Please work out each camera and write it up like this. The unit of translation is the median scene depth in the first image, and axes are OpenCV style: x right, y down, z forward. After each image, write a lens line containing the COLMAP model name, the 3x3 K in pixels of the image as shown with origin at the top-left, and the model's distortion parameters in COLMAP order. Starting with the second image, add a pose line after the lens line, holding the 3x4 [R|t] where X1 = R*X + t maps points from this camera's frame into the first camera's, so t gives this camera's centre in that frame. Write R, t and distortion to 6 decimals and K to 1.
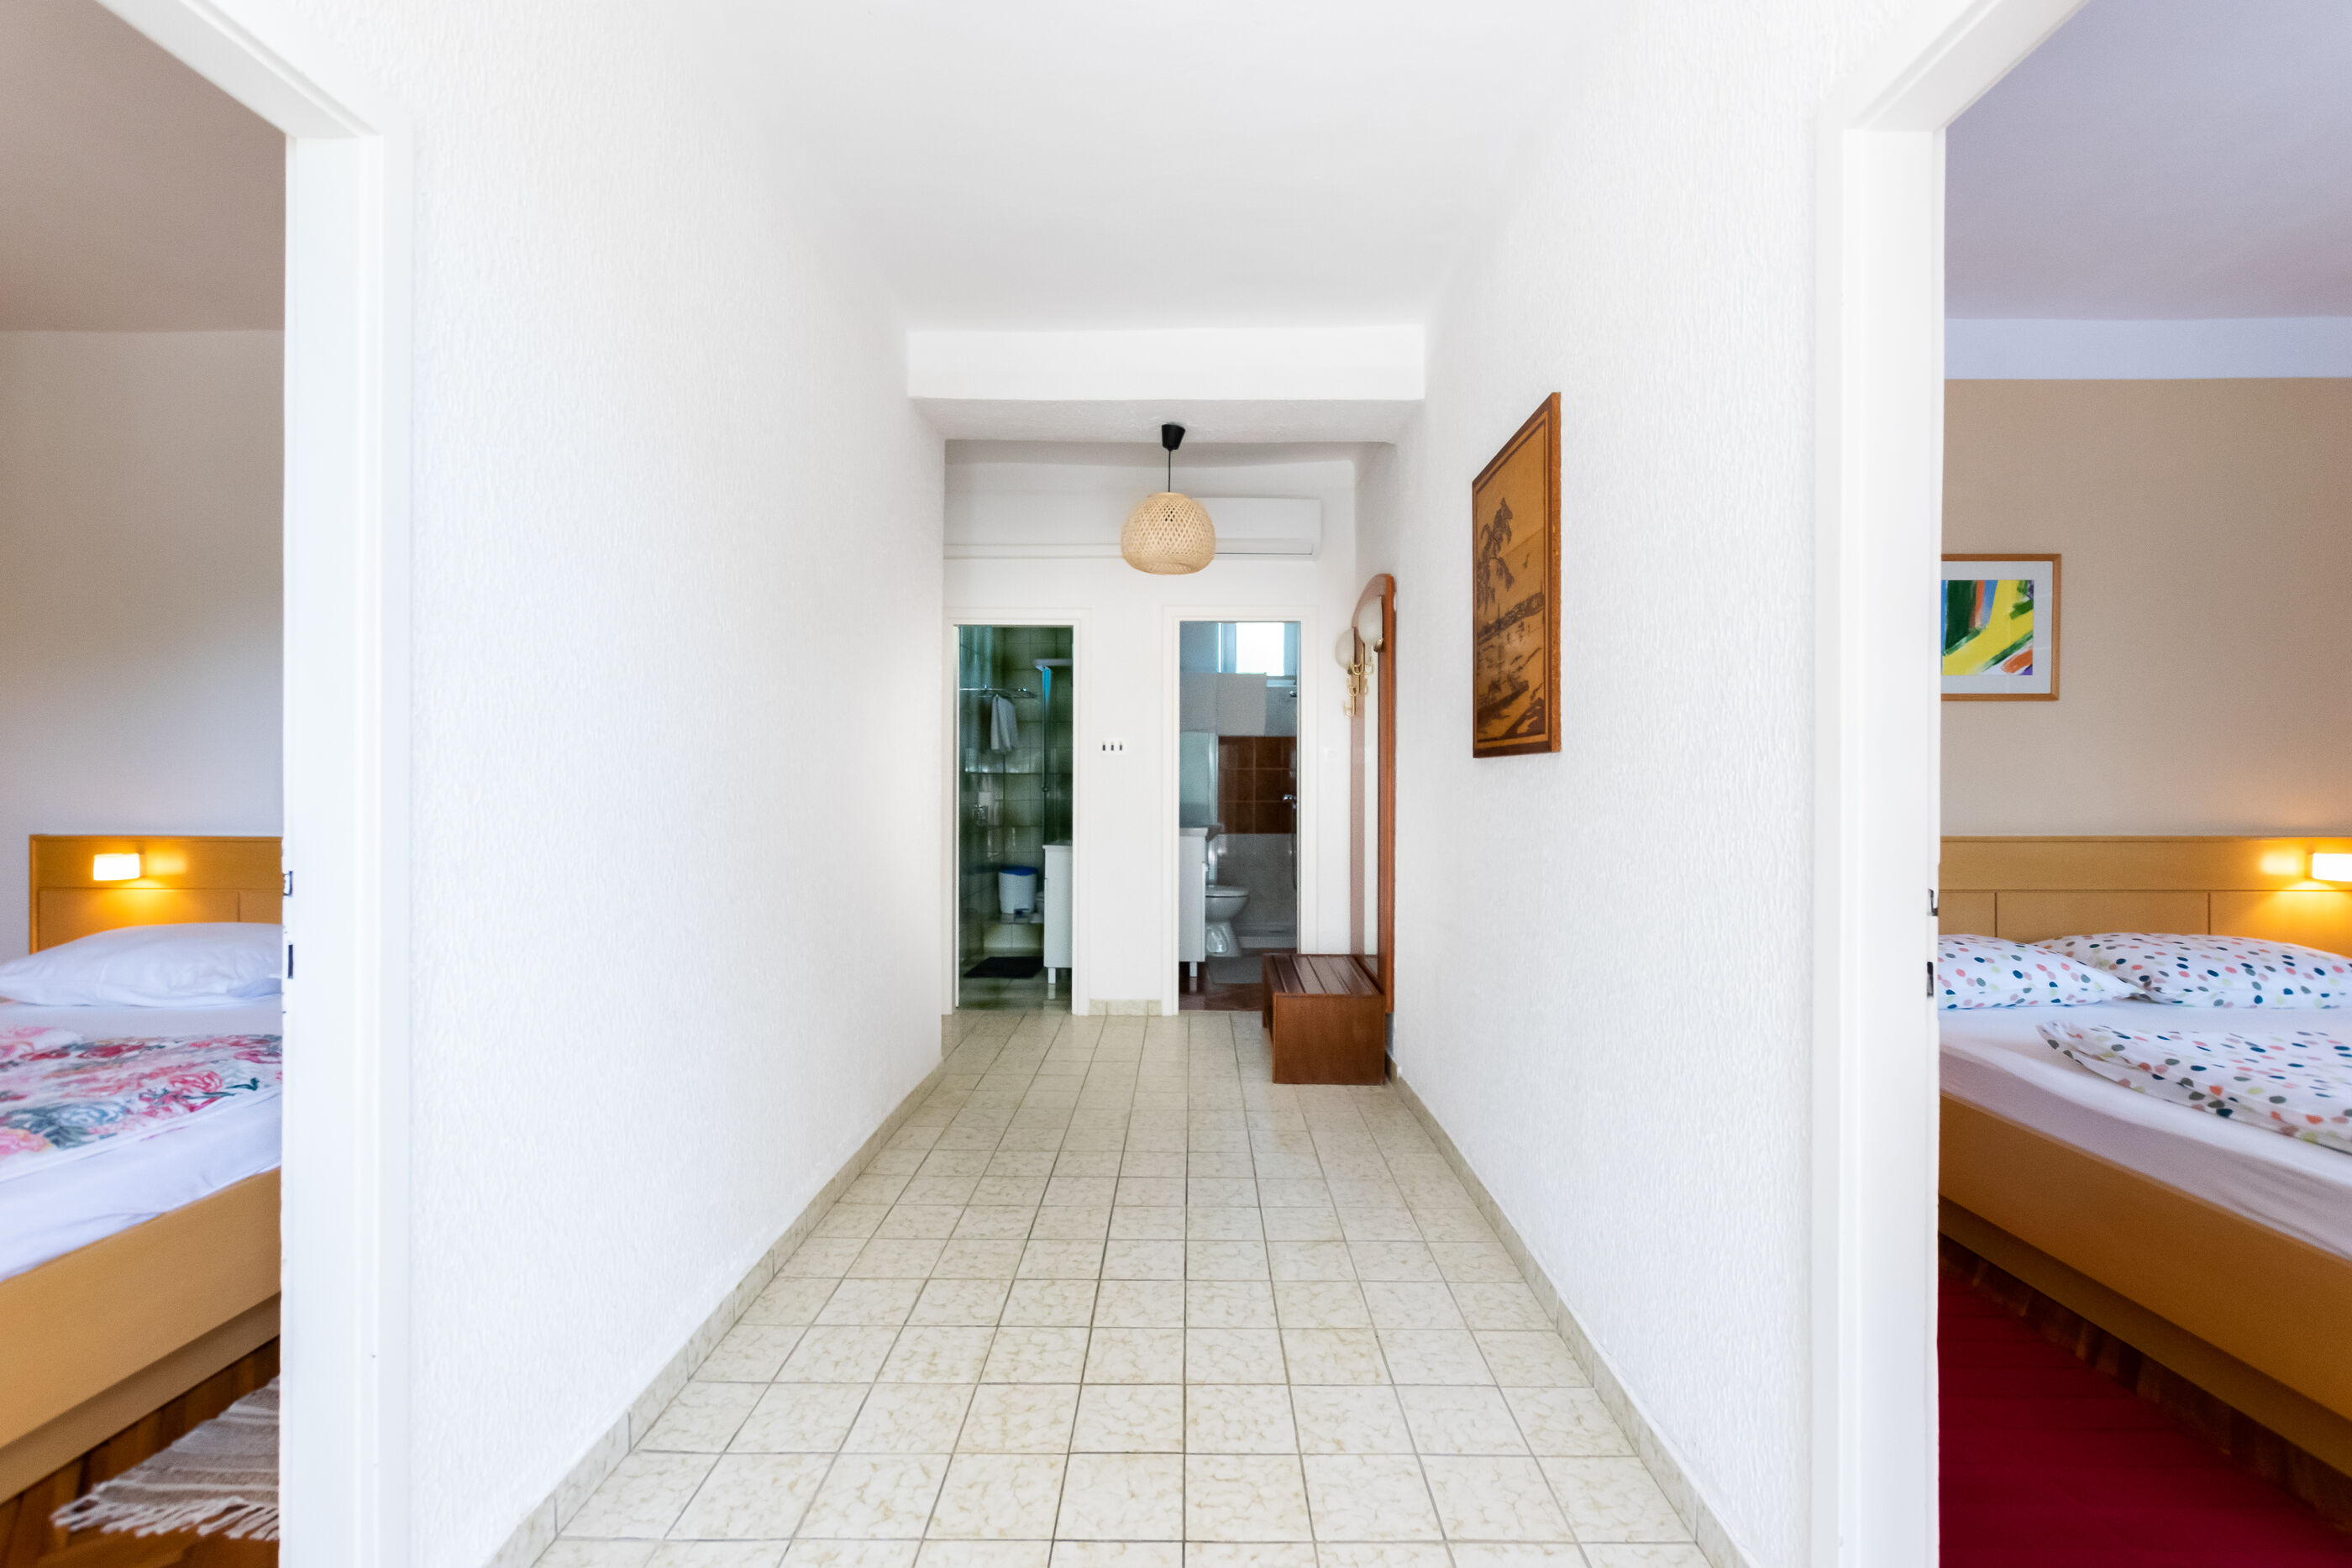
lens RADIAL K [[1024.3, 0, 1174.8], [0, 1024.3, 788.7], [0, 0, 1]] dist [0.003984, -0.002231]
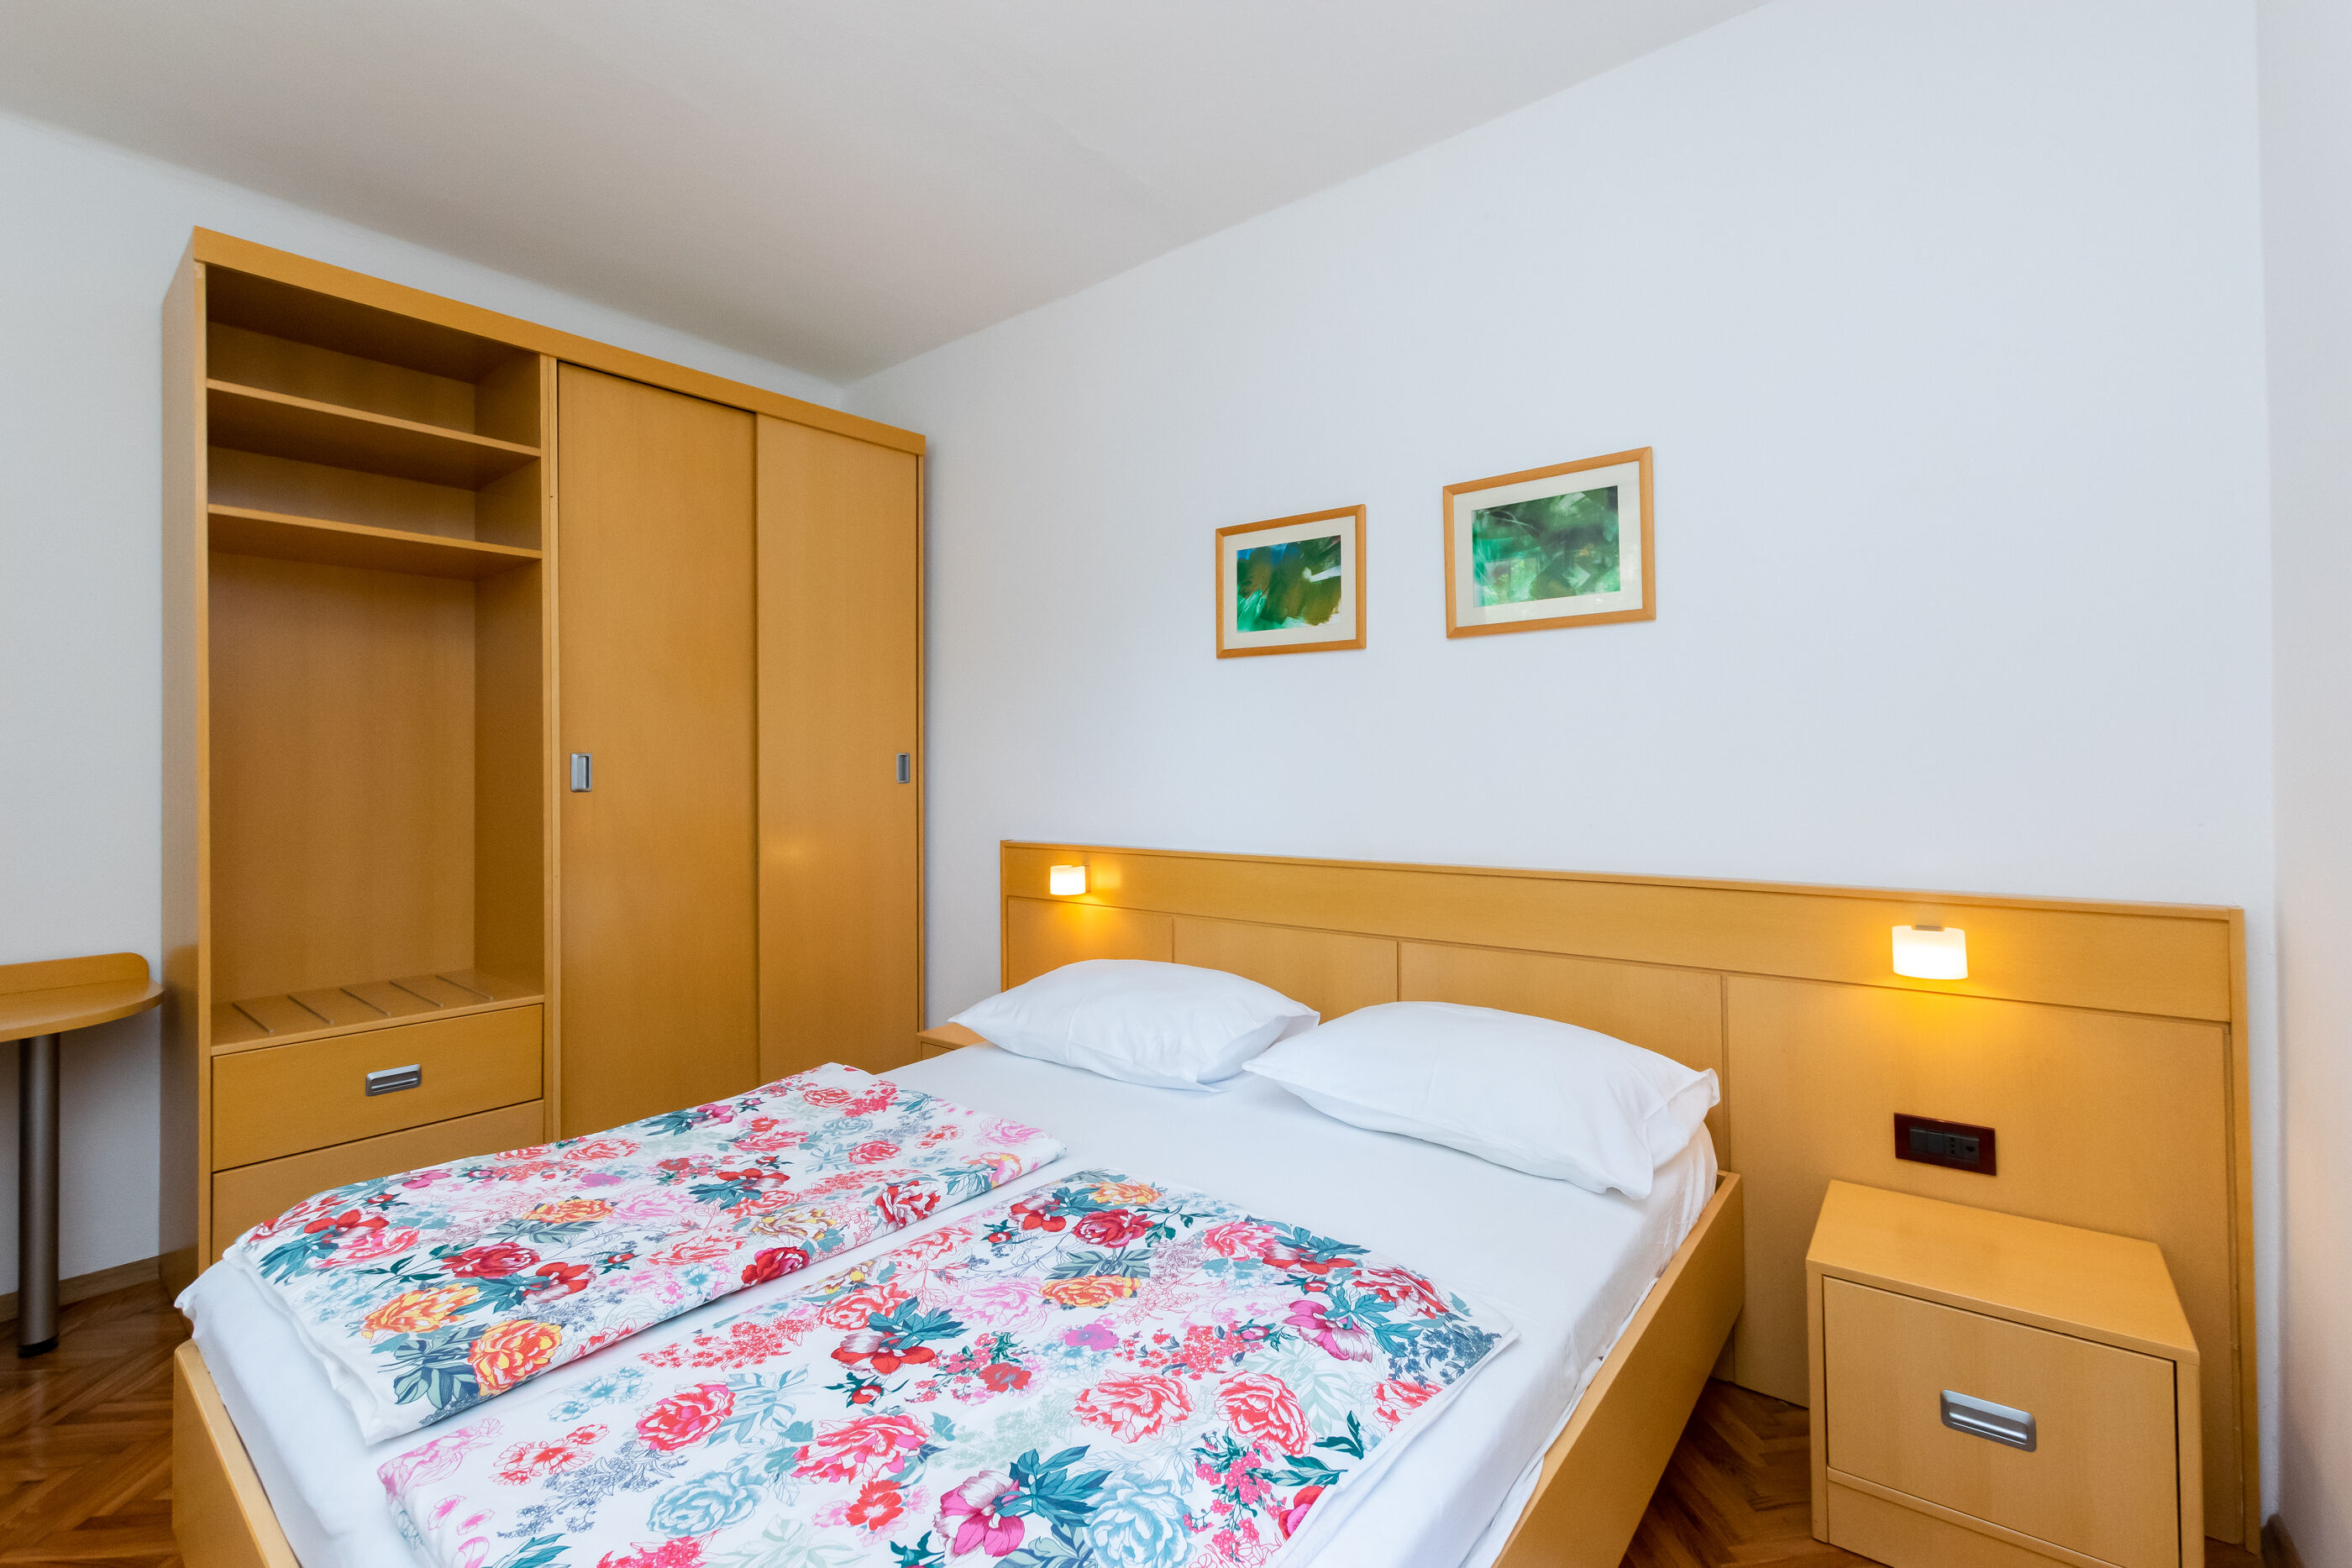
lens RADIAL K [[1024.3, 0, 1171.8], [0, 1024.3, 774.8], [0, 0, 1]] dist [0.003984, -0.002231]
pose [[0.788706, -0.012660, -0.614641, -0.468726], [0.012103, 0.999914, -0.005065, -0.012466], [0.614652, -0.003444, 0.788791, 0.401215]]
